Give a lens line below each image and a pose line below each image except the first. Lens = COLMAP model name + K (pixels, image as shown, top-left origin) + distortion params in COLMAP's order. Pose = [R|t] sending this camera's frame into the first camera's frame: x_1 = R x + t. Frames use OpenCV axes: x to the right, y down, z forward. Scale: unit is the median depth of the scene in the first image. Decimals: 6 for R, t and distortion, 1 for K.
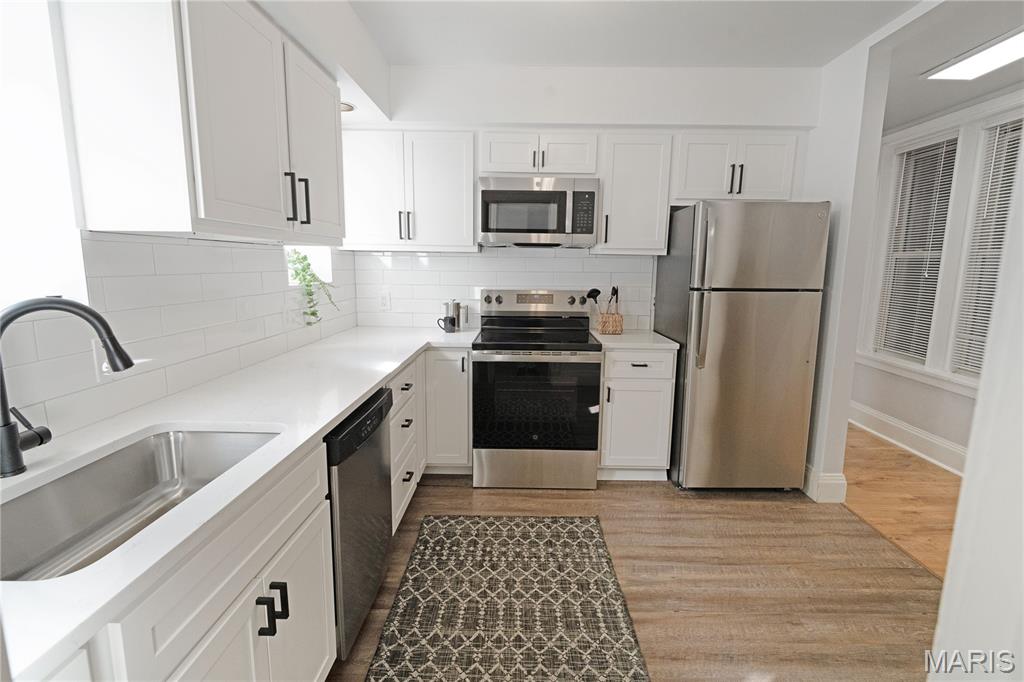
lens RADIAL K [[474.0, 0, 518.4], [0, 474.0, 336.9], [0, 0, 1]] dist [-0.000326, -0.000379]
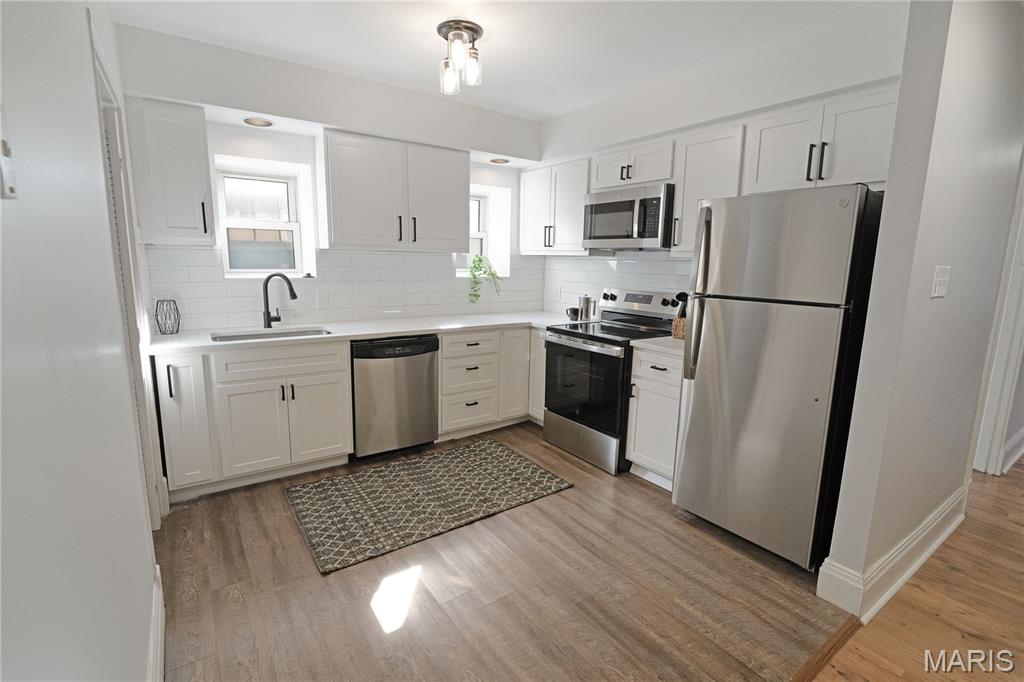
lens RADIAL K [[474.0, 0, 518.4], [0, 474.0, 336.9], [0, 0, 1]] dist [-0.000326, -0.000379]
pose [[0.586822, 0.131395, -0.798984, 0.939385], [-0.136655, 0.988663, 0.062220, -0.029454], [0.798101, 0.072673, 0.598125, 0.172952]]
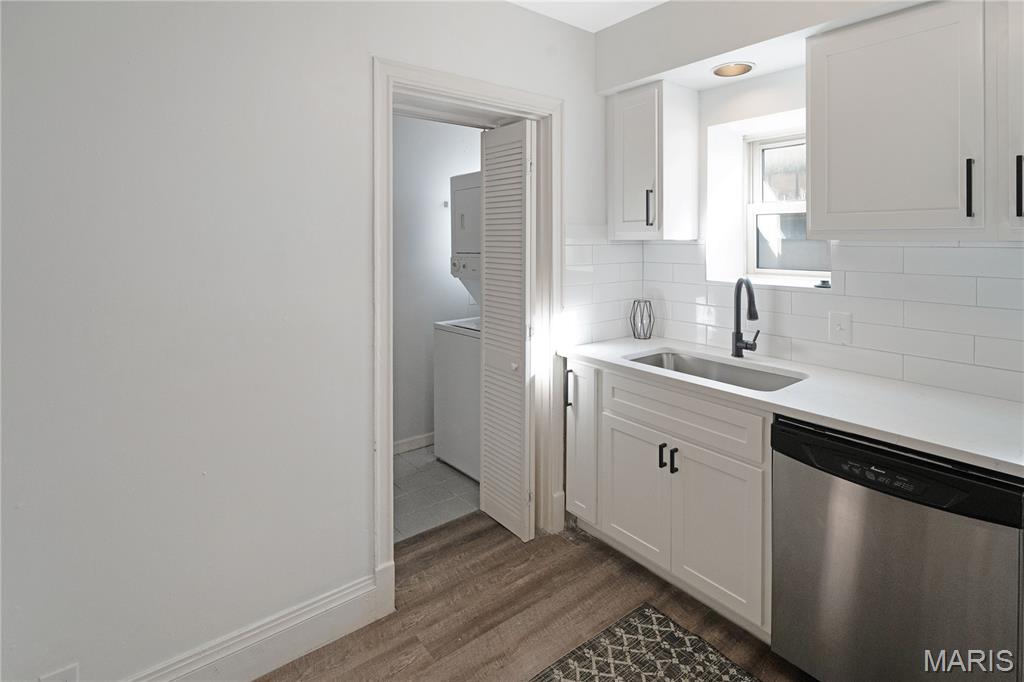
lens RADIAL K [[507.1, 0, 510.9], [0, 507.1, 239.9], [0, 0, 1]] dist [-0.000952, -0.000268]
pose [[-0.782056, -0.012201, -0.623089, 0.451318], [-0.105370, 0.988003, 0.112905, -0.147633], [0.614236, 0.153953, -0.773959, 0.793965]]
